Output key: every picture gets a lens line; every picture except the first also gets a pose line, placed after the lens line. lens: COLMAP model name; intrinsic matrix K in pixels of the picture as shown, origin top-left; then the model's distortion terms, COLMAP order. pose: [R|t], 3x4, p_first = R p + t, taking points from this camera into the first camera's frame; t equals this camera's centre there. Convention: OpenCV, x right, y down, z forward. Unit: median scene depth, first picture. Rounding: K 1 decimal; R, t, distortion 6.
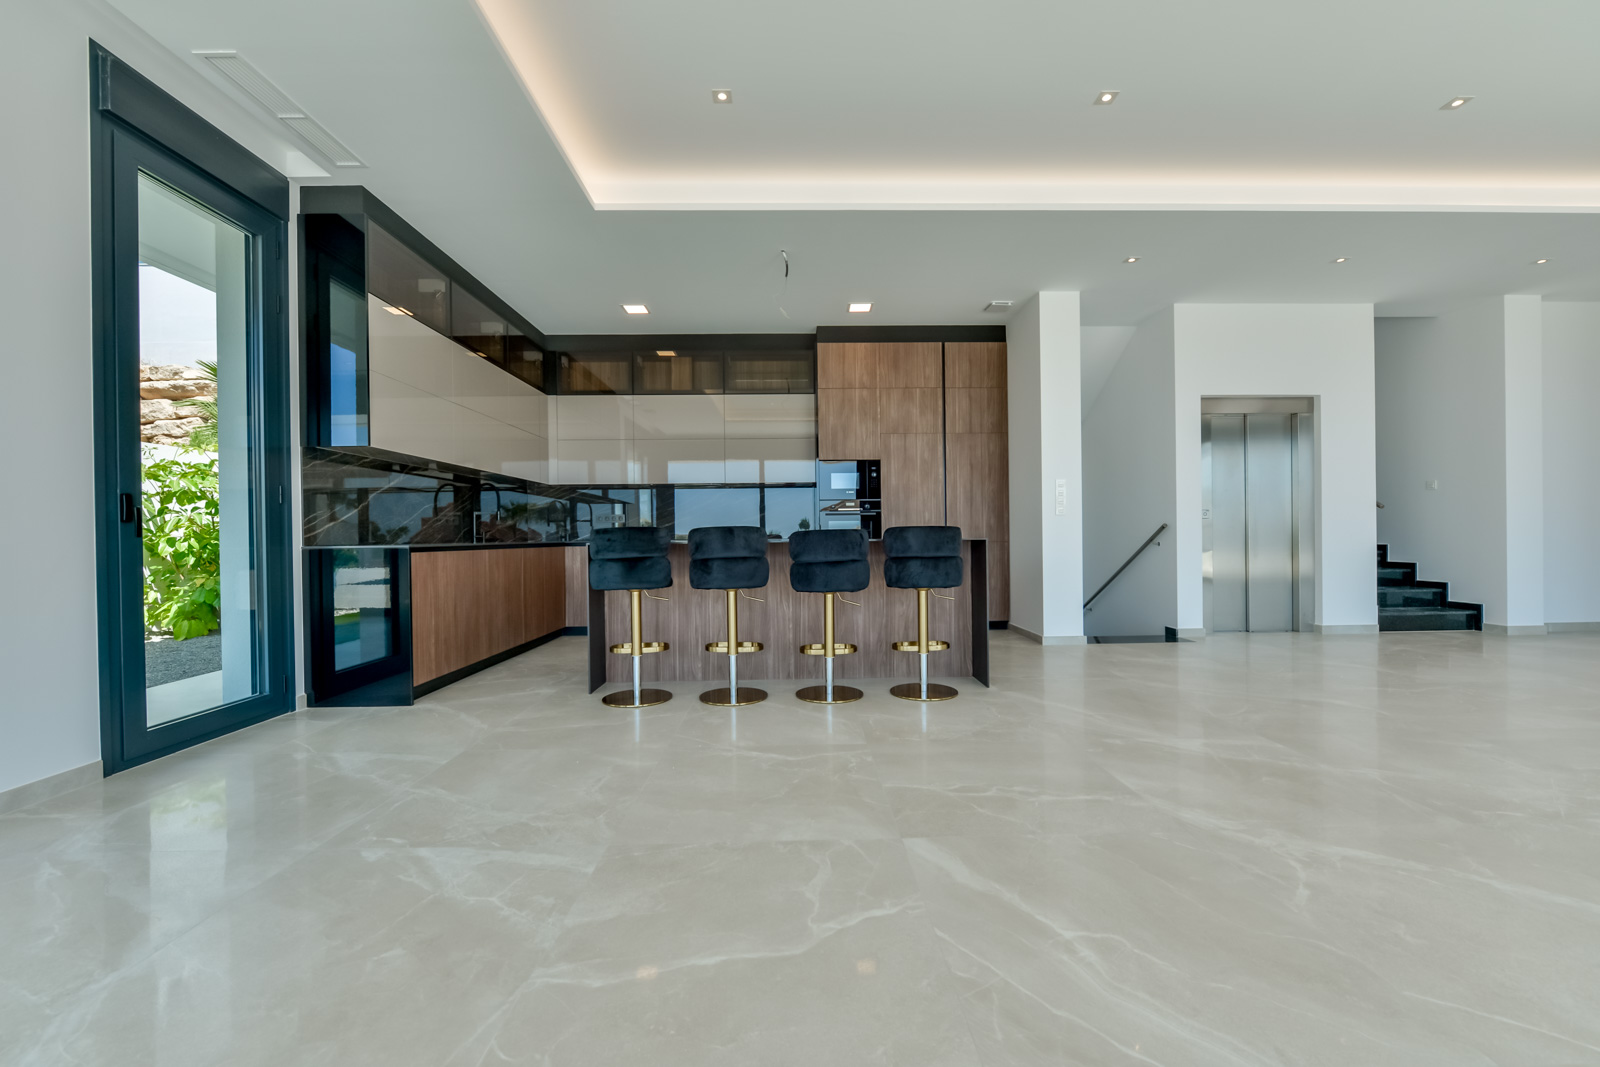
lens RADIAL K [[637.0, 0, 805.1], [0, 637.0, 532.6], [0, 0, 1]] dist [-0.008823, 0.000186]
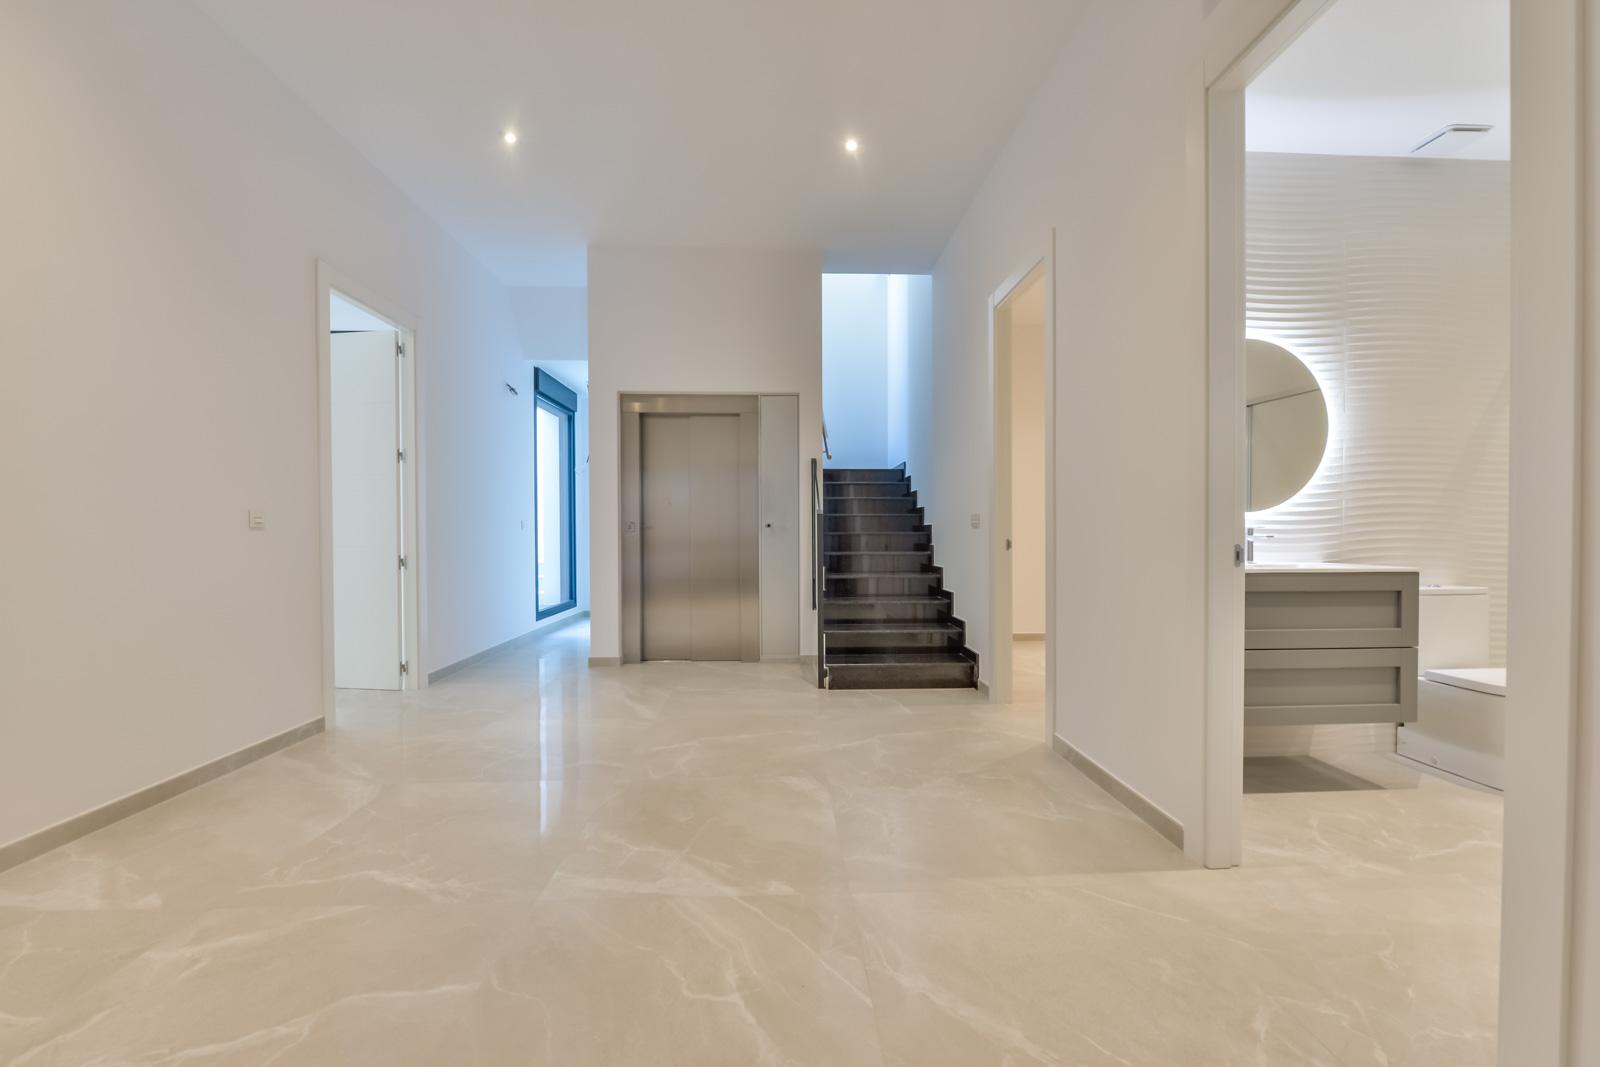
lens RADIAL K [[637.0, 0, 804.5], [0, 637.0, 541.0], [0, 0, 1]] dist [-0.008823, 0.000186]
pose [[-0.999648, 0.015760, -0.021337, -0.408378], [0.015594, 0.999847, 0.007948, -0.068256], [0.021459, 0.007613, -0.999741, 4.103944]]
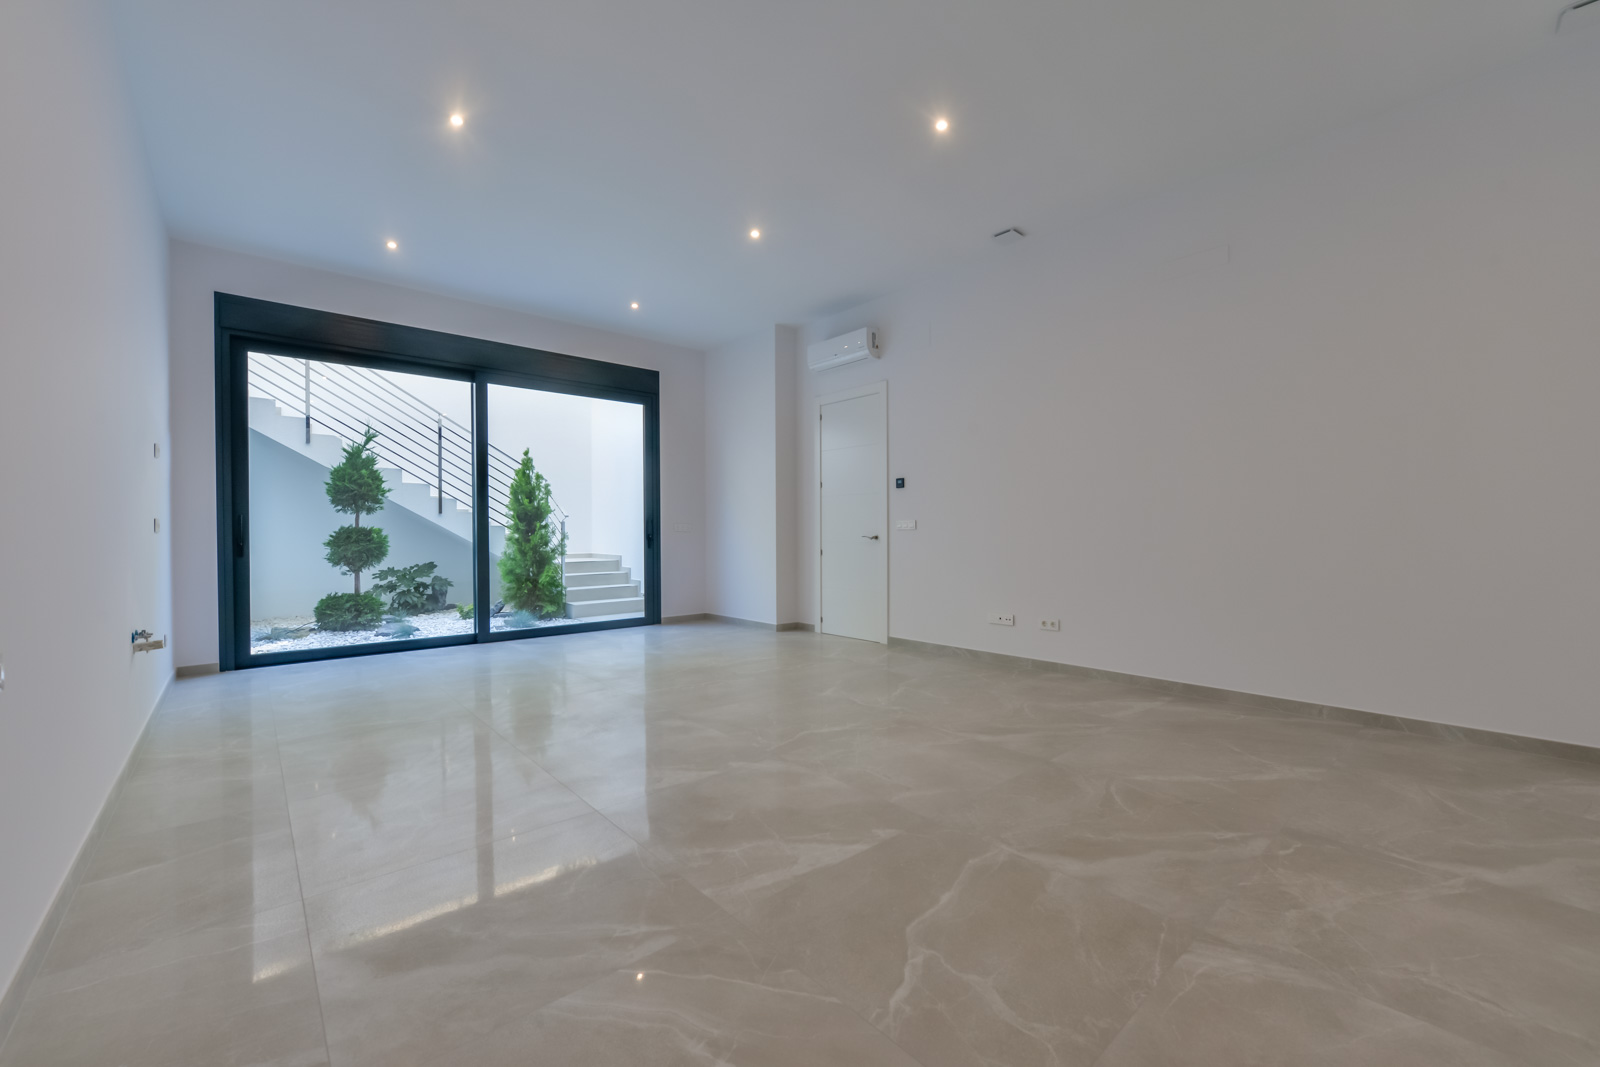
lens RADIAL K [[637.0, 0, 806.3], [0, 637.0, 533.4], [0, 0, 1]] dist [-0.008823, 0.000186]
pose [[-0.761368, 0.016304, -0.648115, 1.128538], [0.016529, 0.999847, 0.005735, -0.119123], [0.648109, -0.006347, -0.761521, 2.246563]]
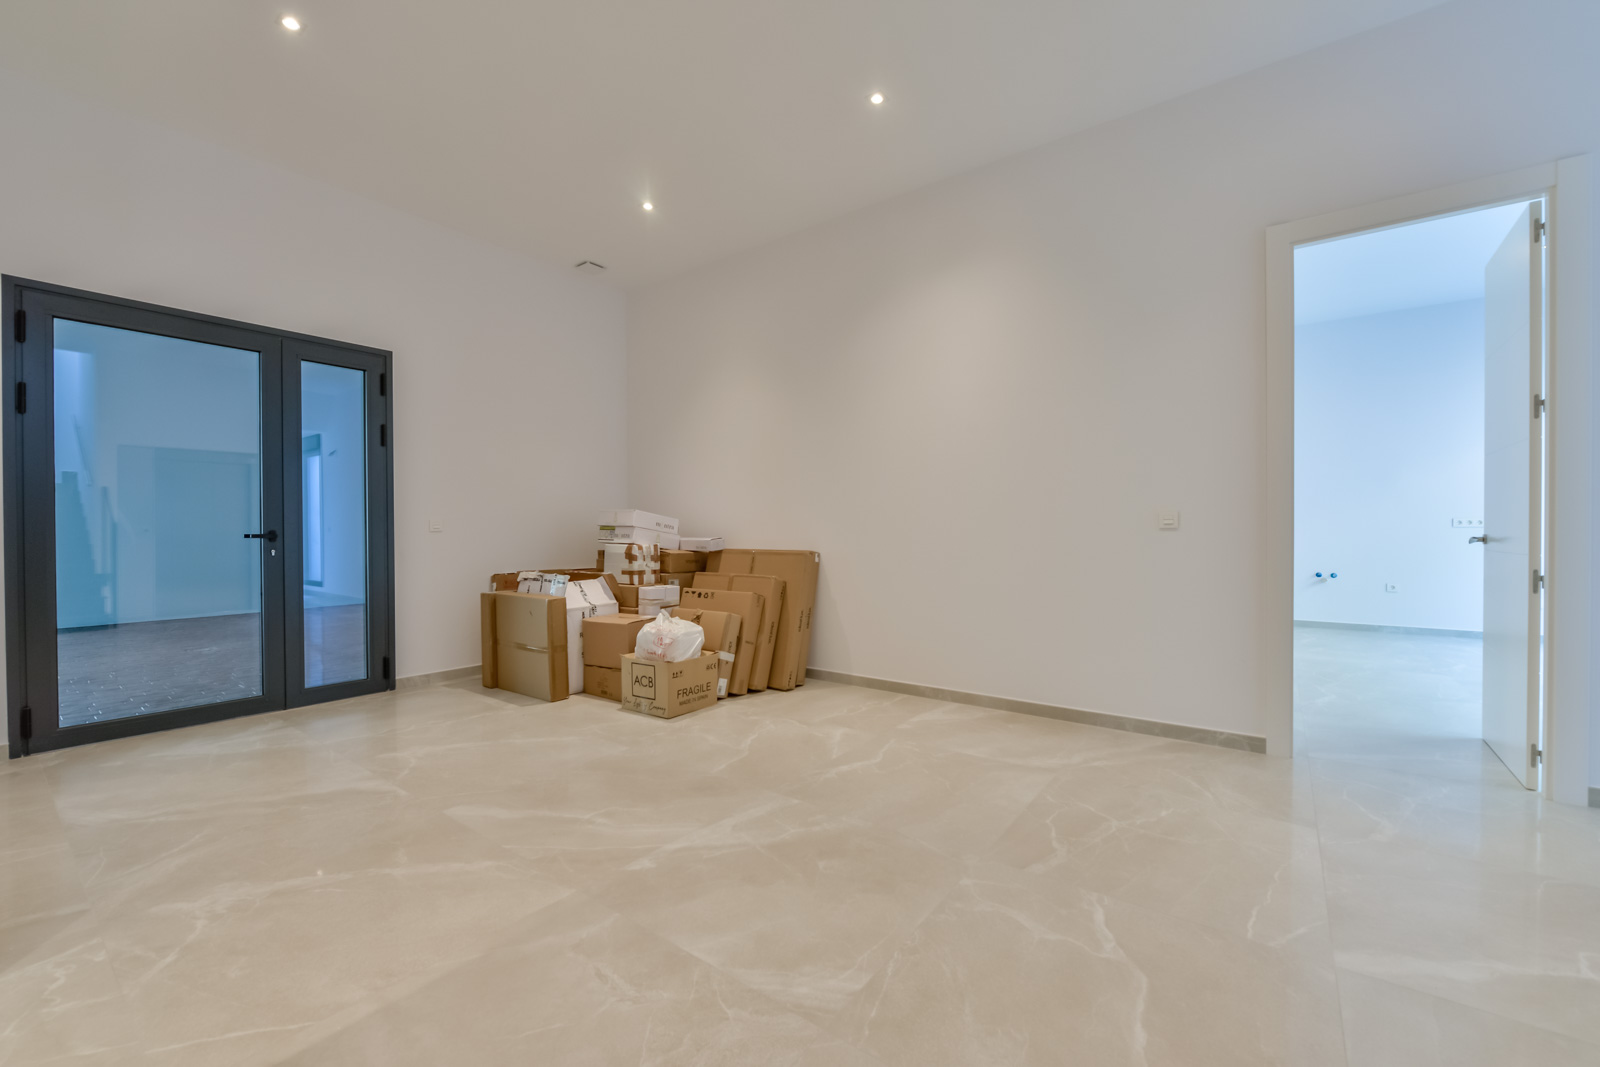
lens RADIAL K [[637.0, 0, 805.8], [0, 637.0, 539.0], [0, 0, 1]] dist [-0.008823, 0.000186]
pose [[0.612960, -0.000003, 0.790114, -1.496620], [-0.008016, 0.999949, 0.006223, -0.096048], [-0.790073, -0.010148, 0.612929, 1.011197]]
